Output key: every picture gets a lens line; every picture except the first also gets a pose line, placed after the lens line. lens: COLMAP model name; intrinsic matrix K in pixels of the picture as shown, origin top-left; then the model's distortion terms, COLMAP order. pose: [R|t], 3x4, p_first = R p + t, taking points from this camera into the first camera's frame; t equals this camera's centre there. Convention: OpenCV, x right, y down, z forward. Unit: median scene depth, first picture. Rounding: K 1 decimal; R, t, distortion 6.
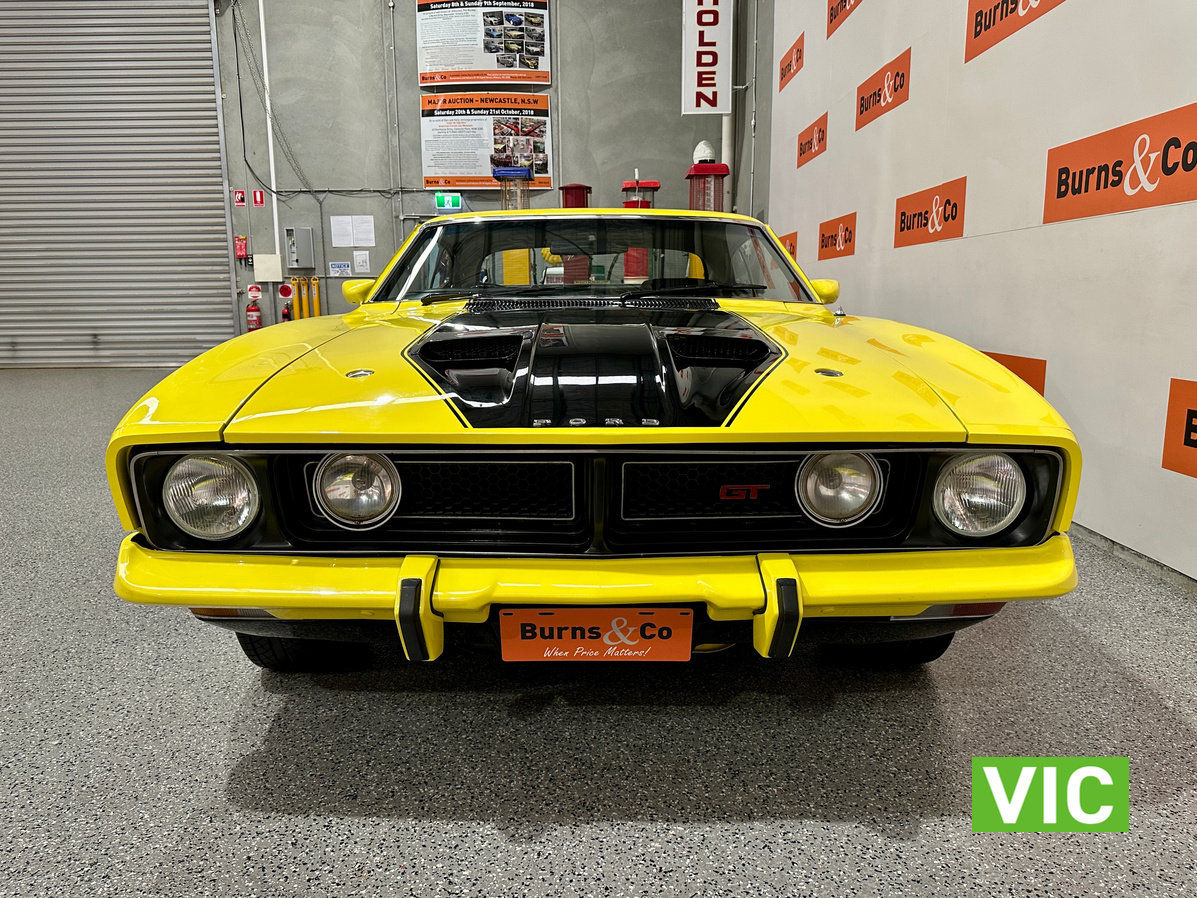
lens RADIAL K [[859.1, 0, 585.6], [0, 859.1, 449.6], [0, 0, 1]] dist [0.001649, -0.013861]
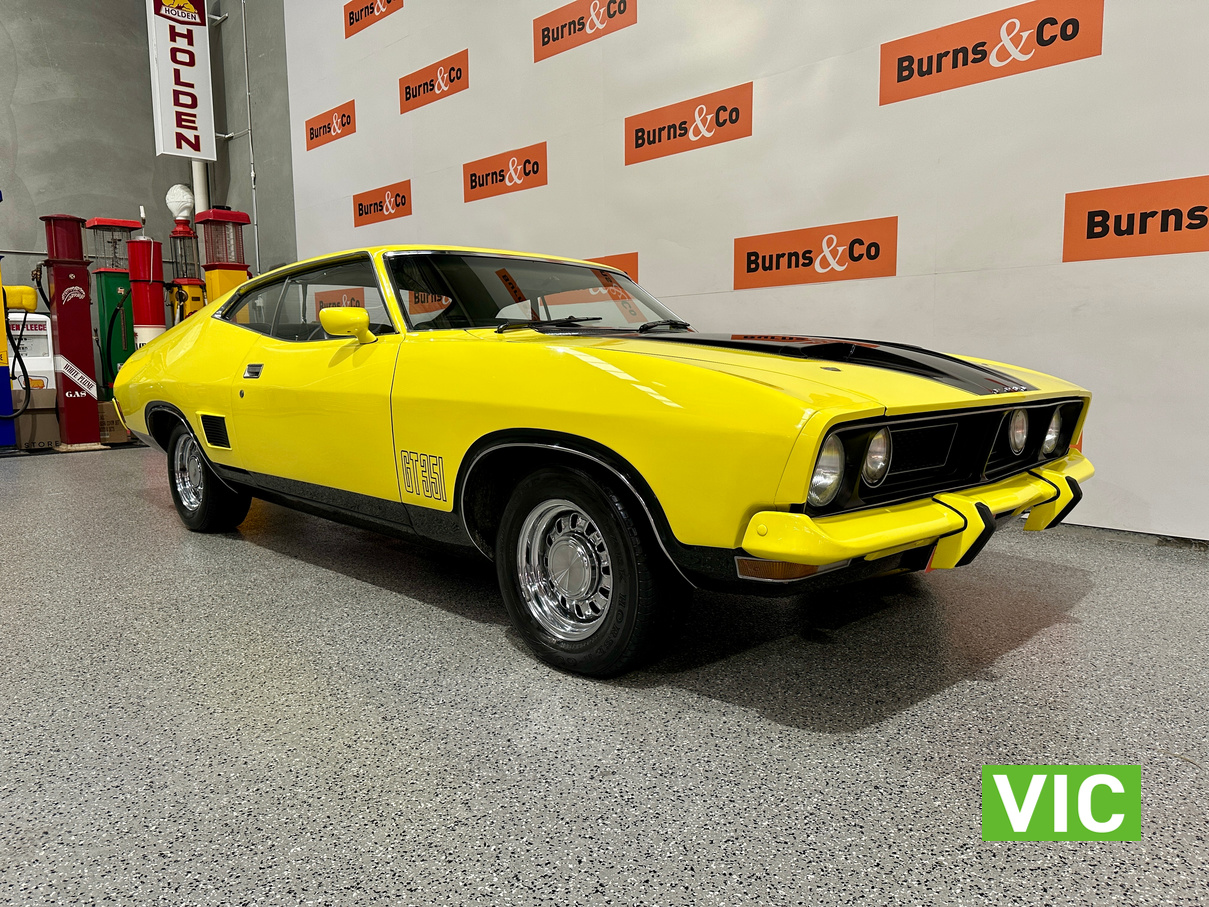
lens RADIAL K [[867.7, 0, 596.3], [0, 867.7, 449.4], [0, 0, 1]] dist [0.001649, -0.013861]
pose [[0.711092, -0.070536, 0.699552, -0.227630], [0.124362, 0.991886, -0.026402, 0.003775], [-0.692013, 0.105772, 0.714094, 0.055817]]
